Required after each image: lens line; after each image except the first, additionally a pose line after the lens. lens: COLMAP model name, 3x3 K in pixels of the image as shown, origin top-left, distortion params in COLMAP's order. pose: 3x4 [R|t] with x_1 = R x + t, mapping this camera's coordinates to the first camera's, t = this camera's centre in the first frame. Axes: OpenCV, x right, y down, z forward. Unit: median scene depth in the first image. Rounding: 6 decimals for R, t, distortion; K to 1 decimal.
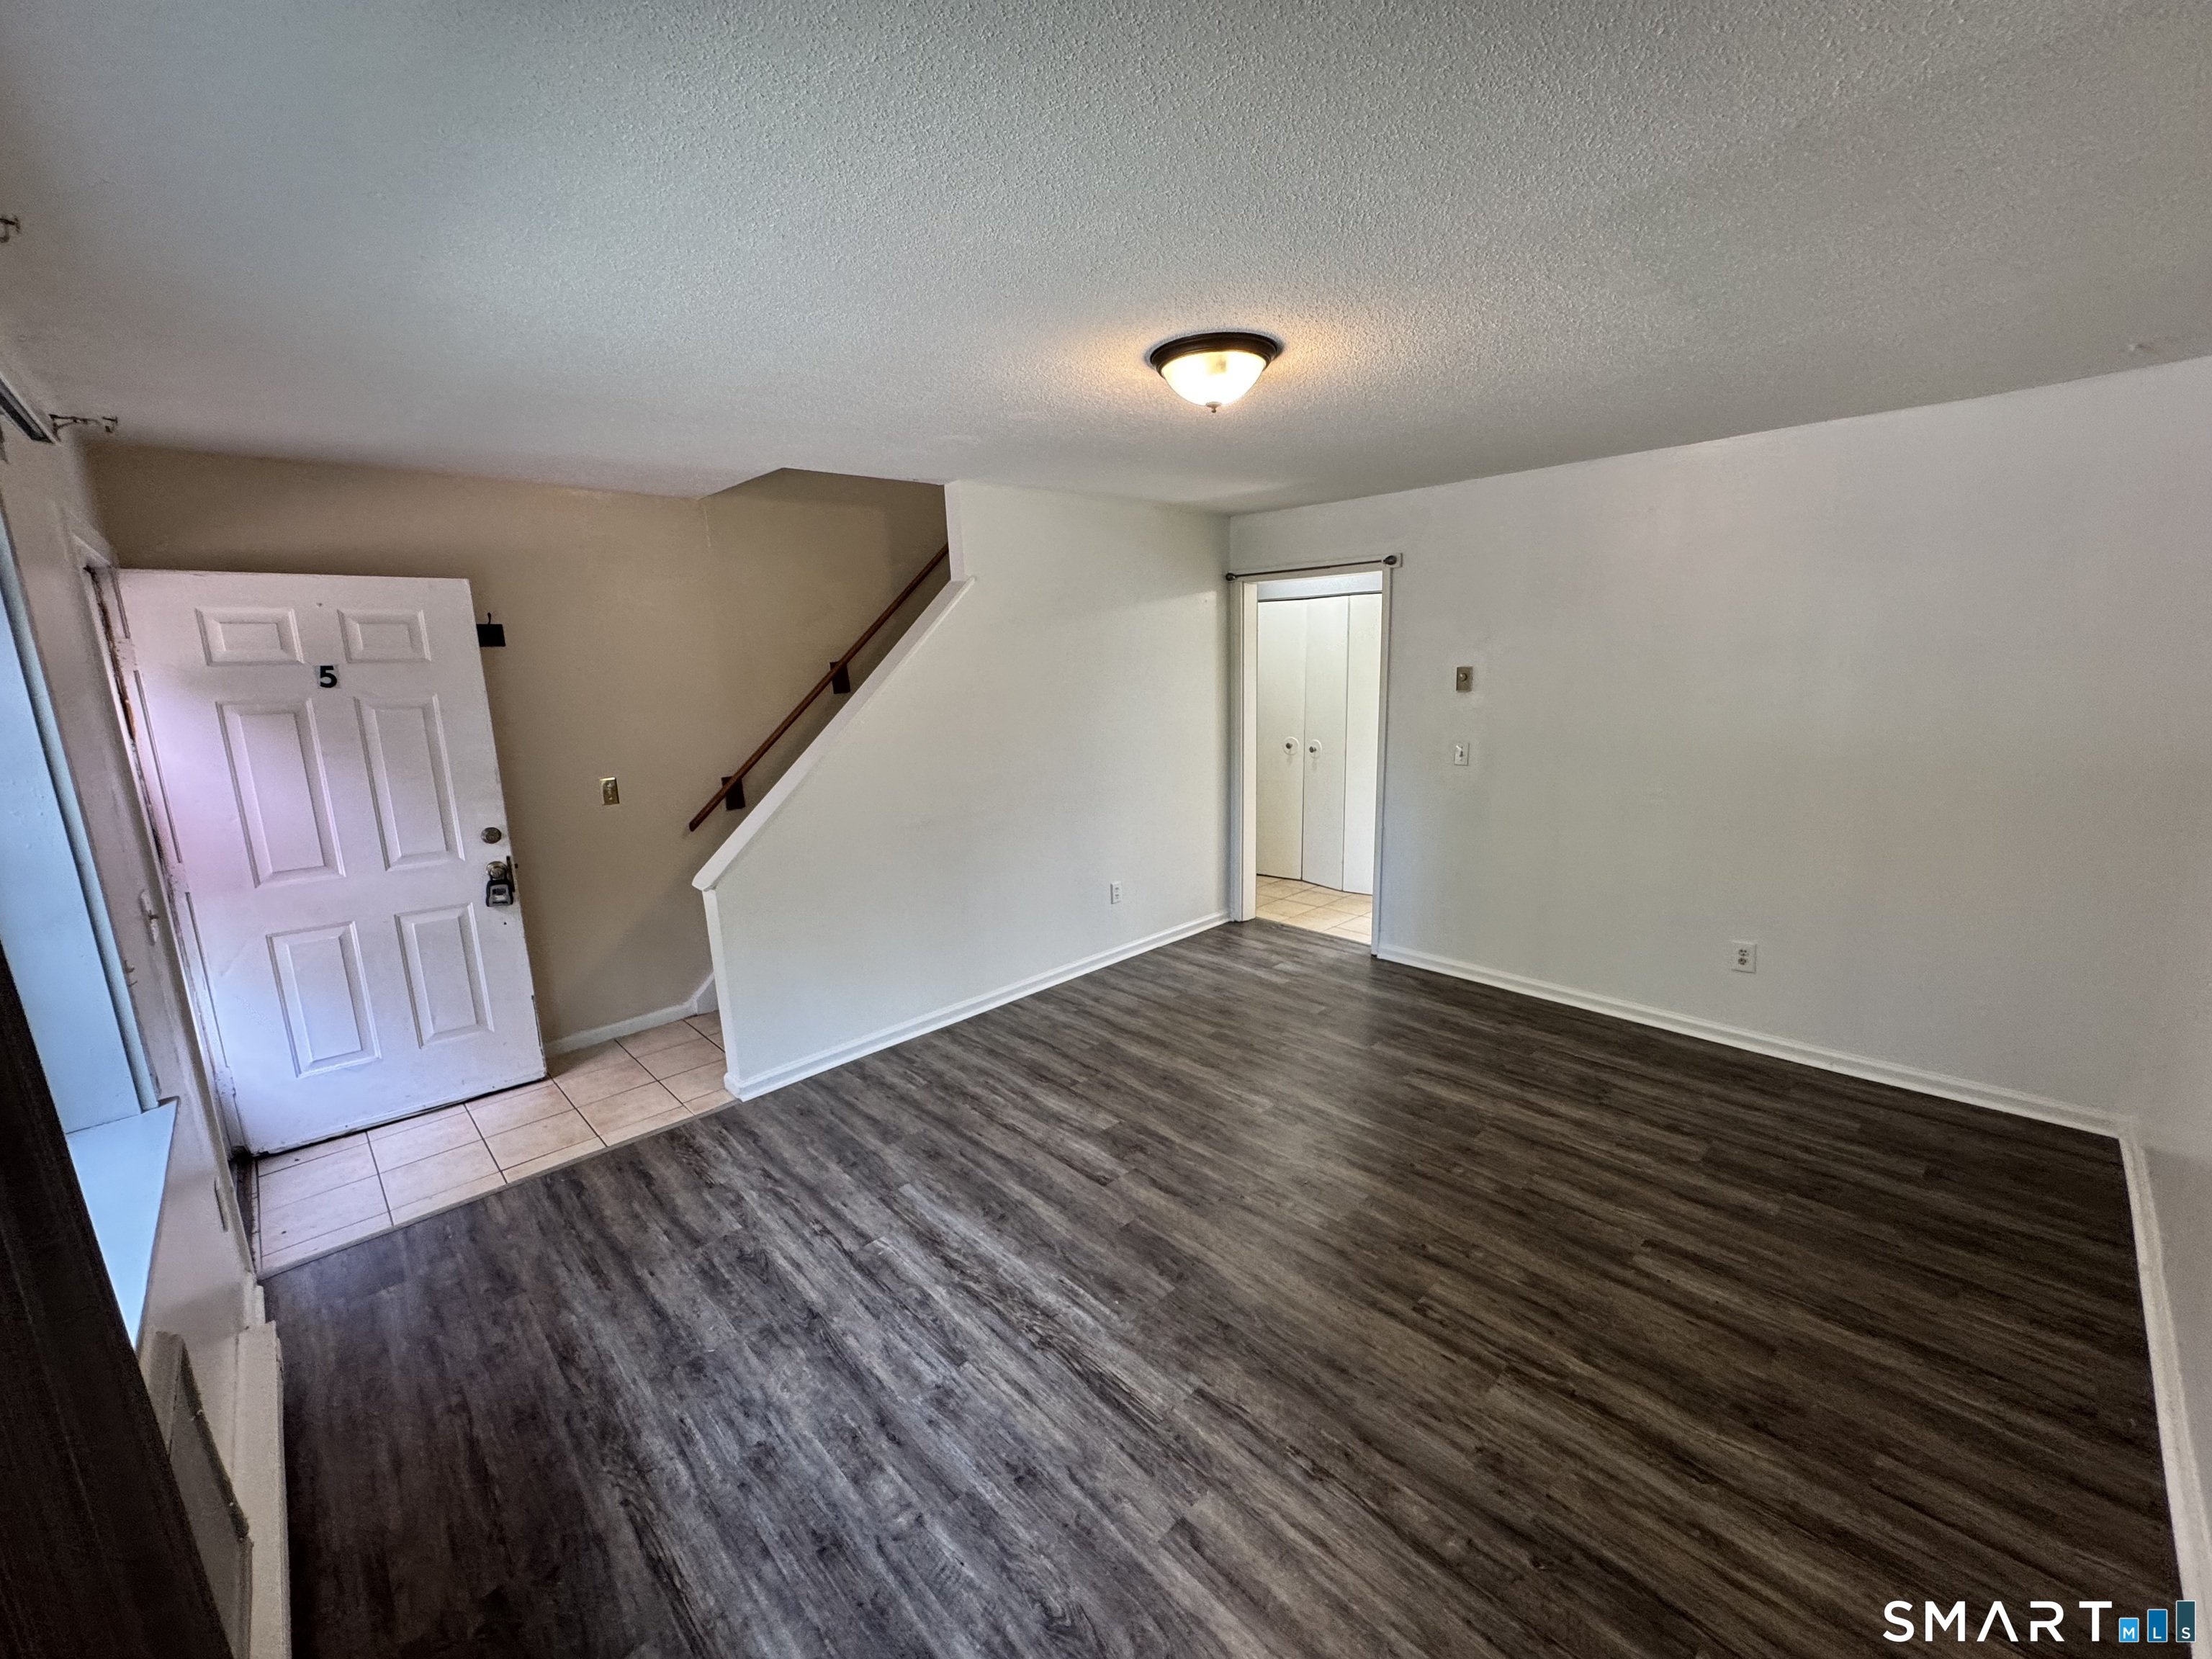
lens RADIAL K [[879.7, 0, 1102.1], [0, 879.7, 828.2], [0, 0, 1]] dist [-0.001520, 0.000961]
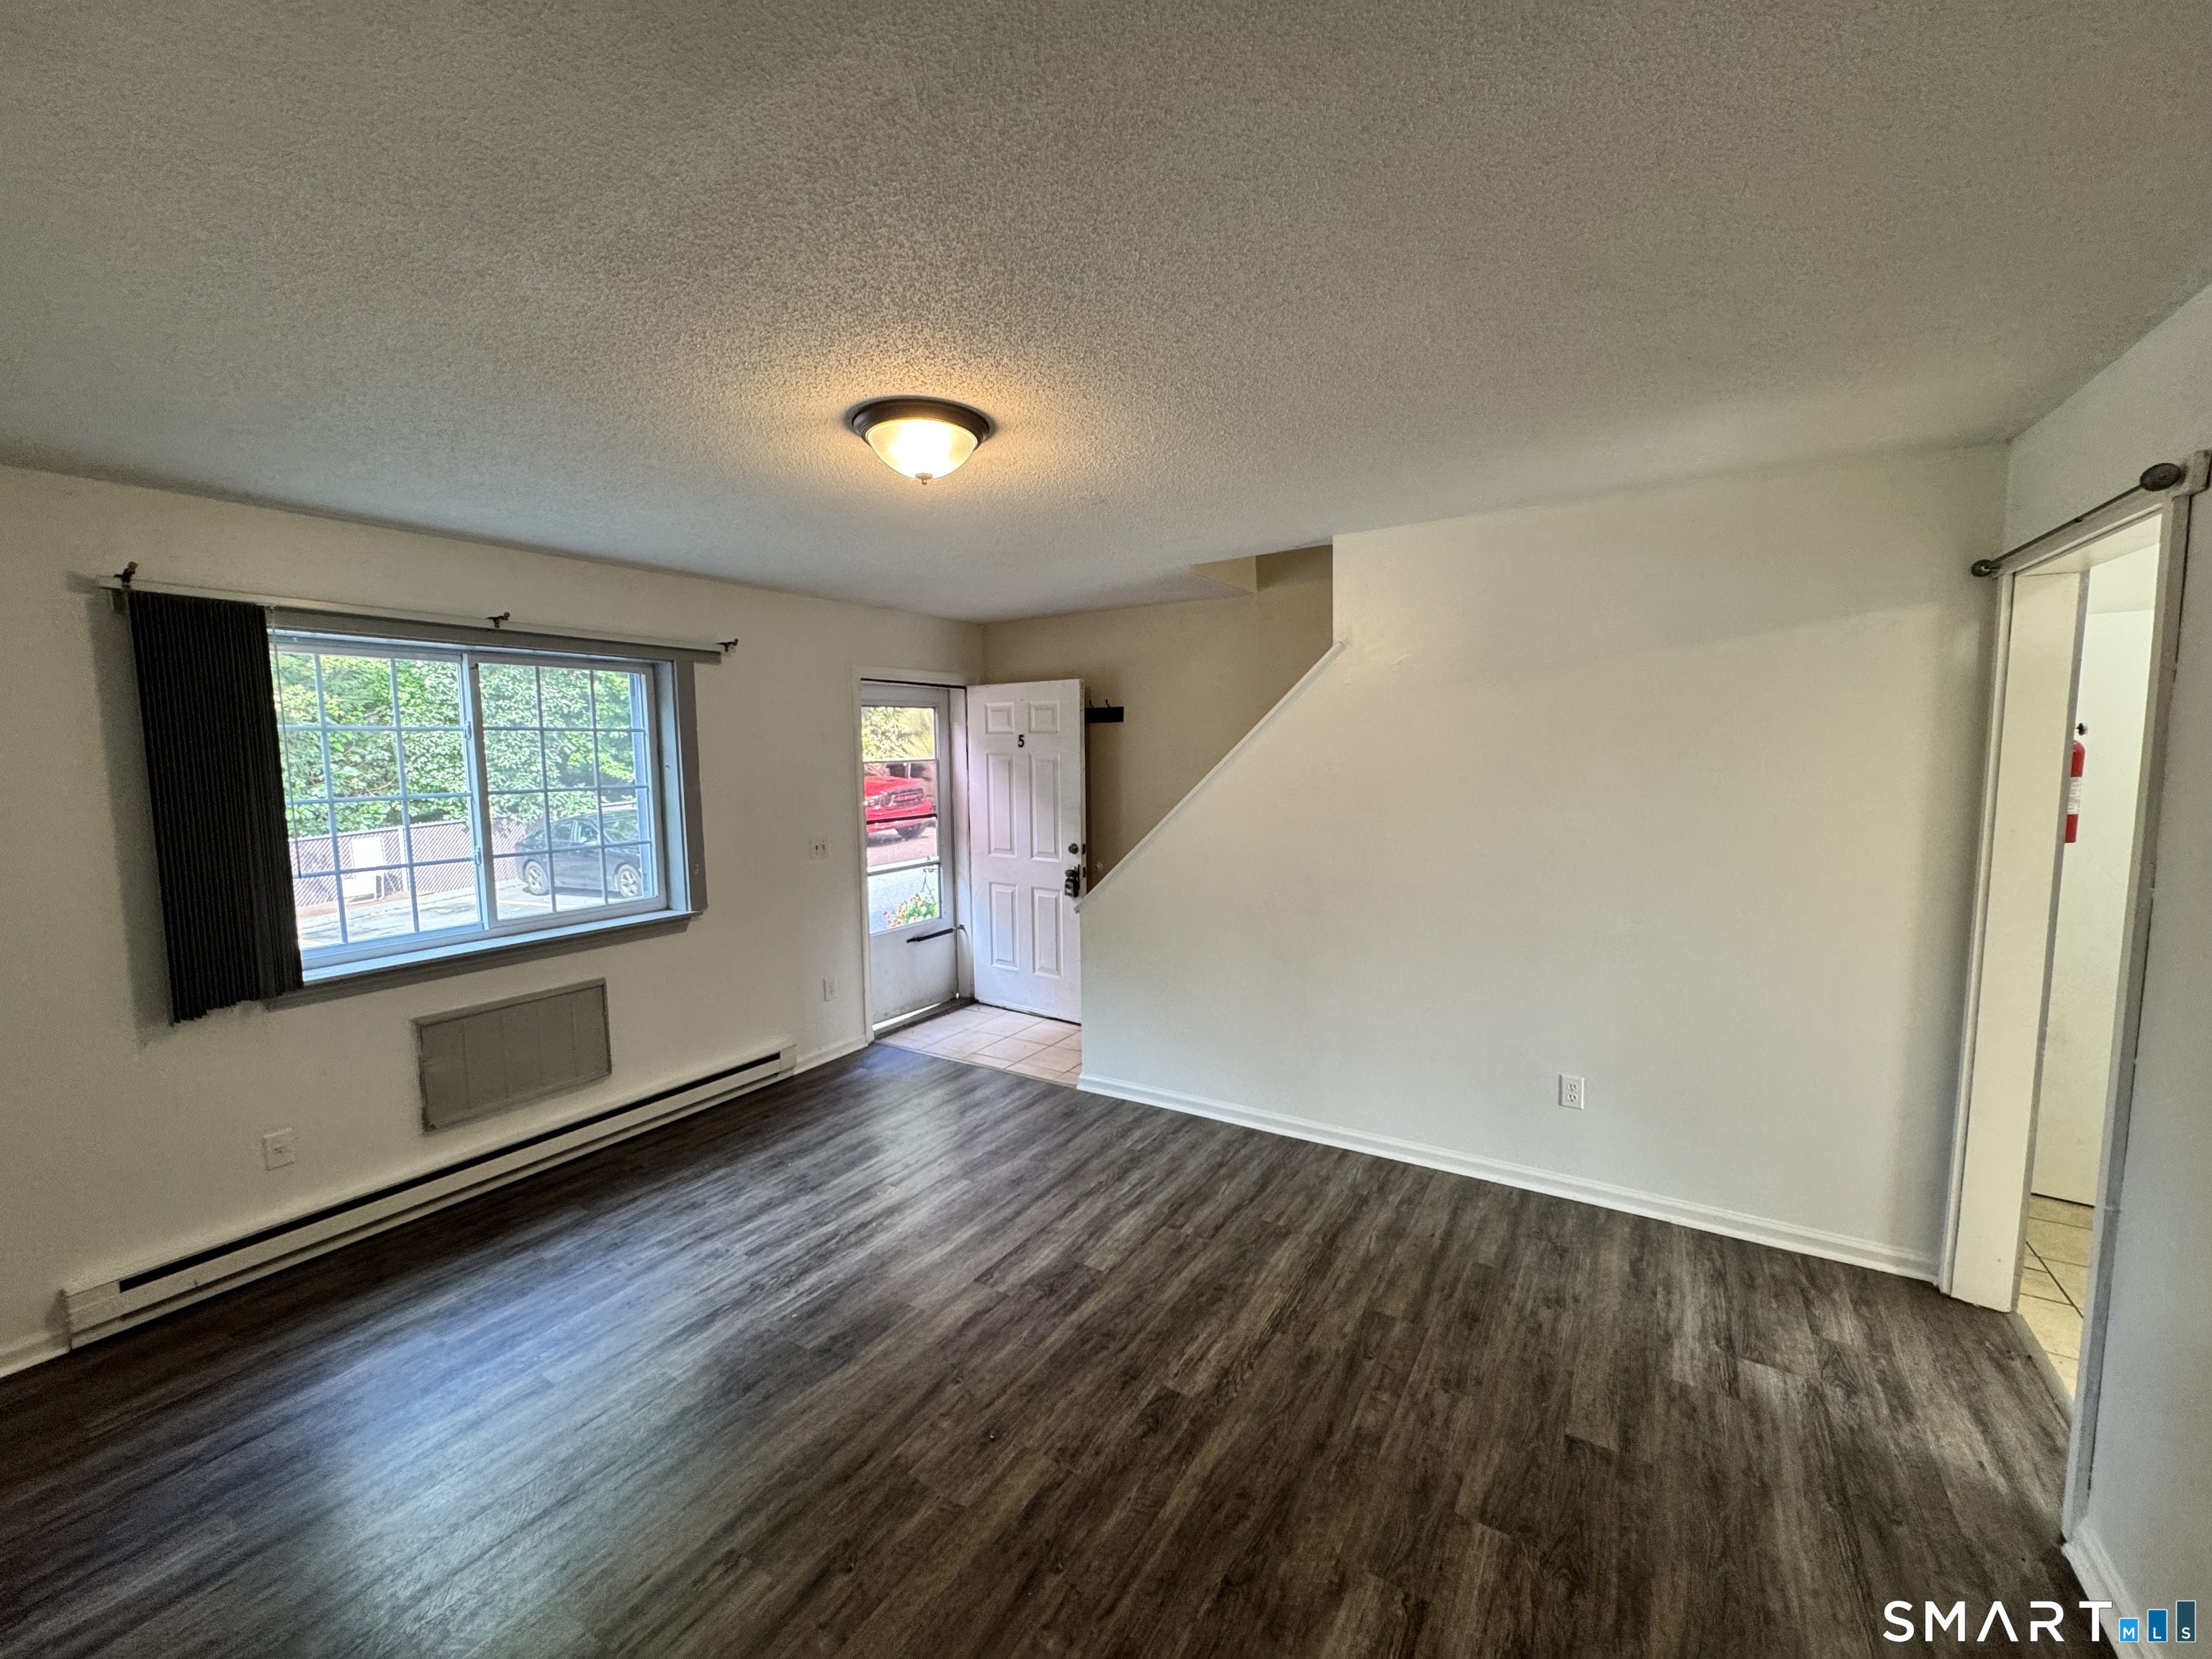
lens RADIAL K [[879.7, 0, 1115.1], [0, 879.7, 828.7], [0, 0, 1]] dist [-0.001520, 0.000961]
pose [[0.248352, 0.116467, -0.961643, 0.811747], [-0.180951, 0.980849, 0.072060, -0.156862], [0.951618, 0.156114, 0.264671, 0.728271]]
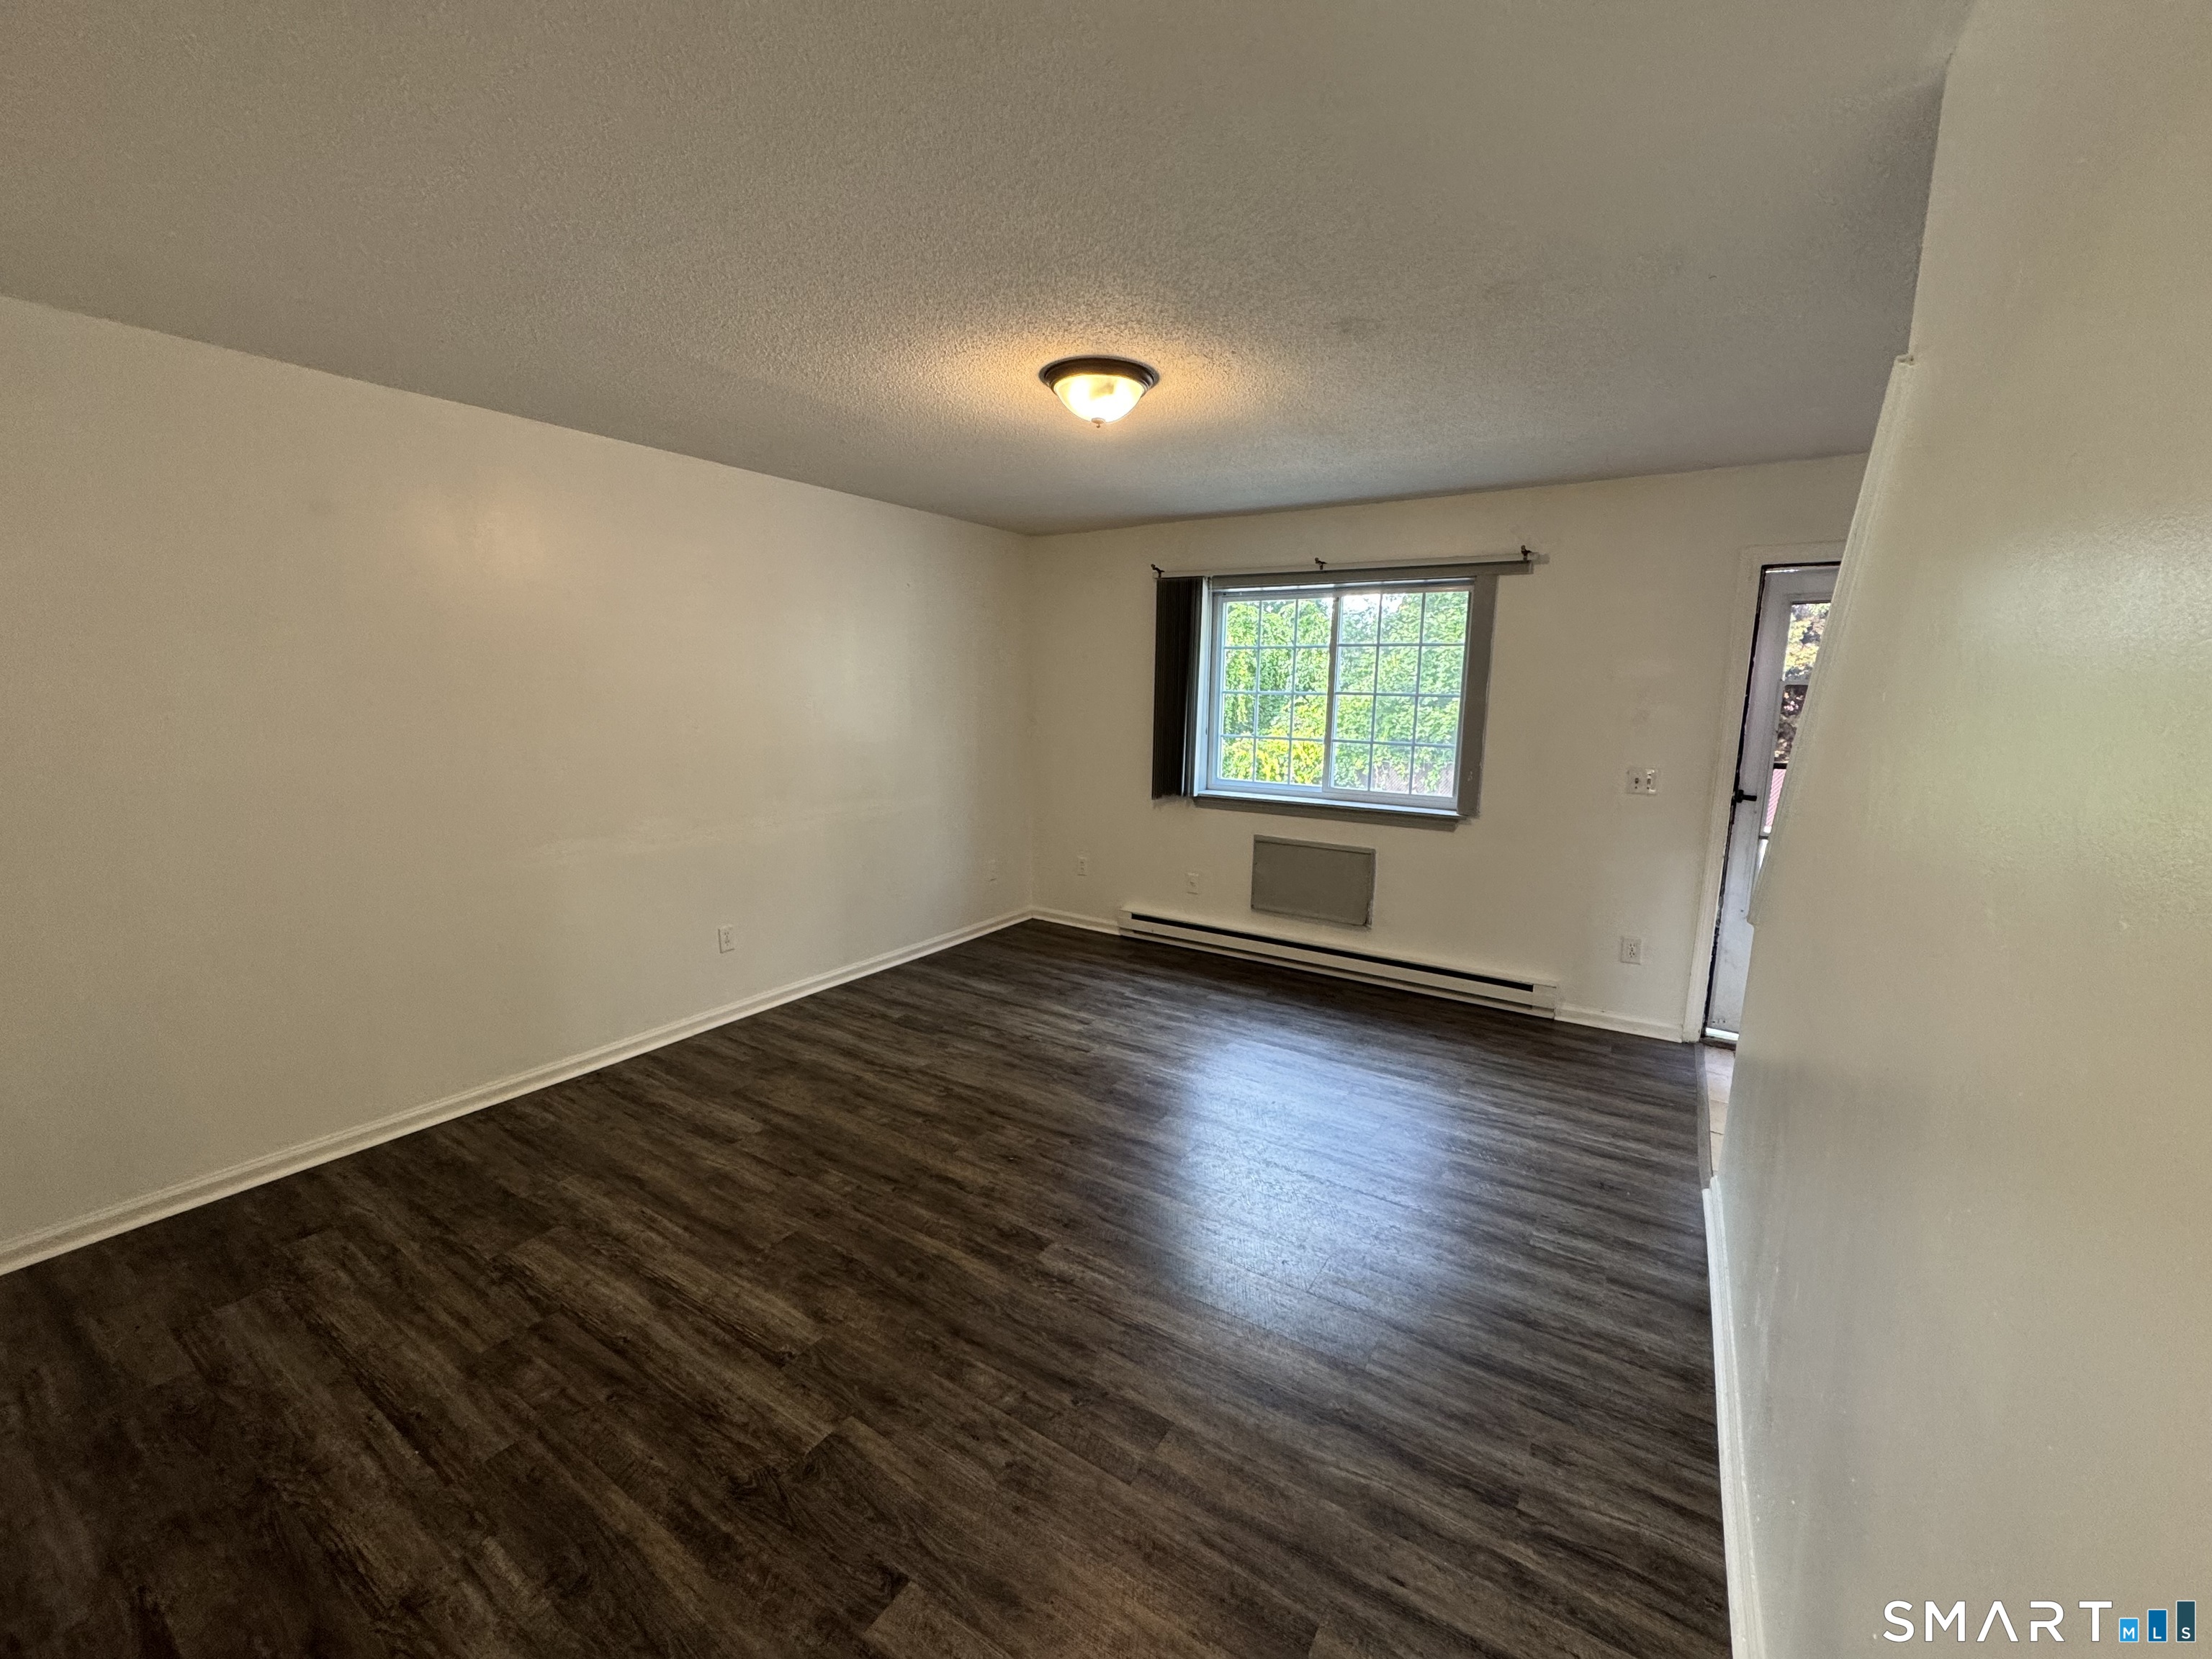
lens RADIAL K [[879.7, 0, 1104.5], [0, 879.7, 831.1], [0, 0, 1]] dist [-0.001520, 0.000961]
pose [[-0.972192, 0.056453, -0.227278, 0.298469], [-0.028332, 0.935029, 0.353439, -0.278280], [0.232464, 0.350049, -0.907428, 1.609312]]
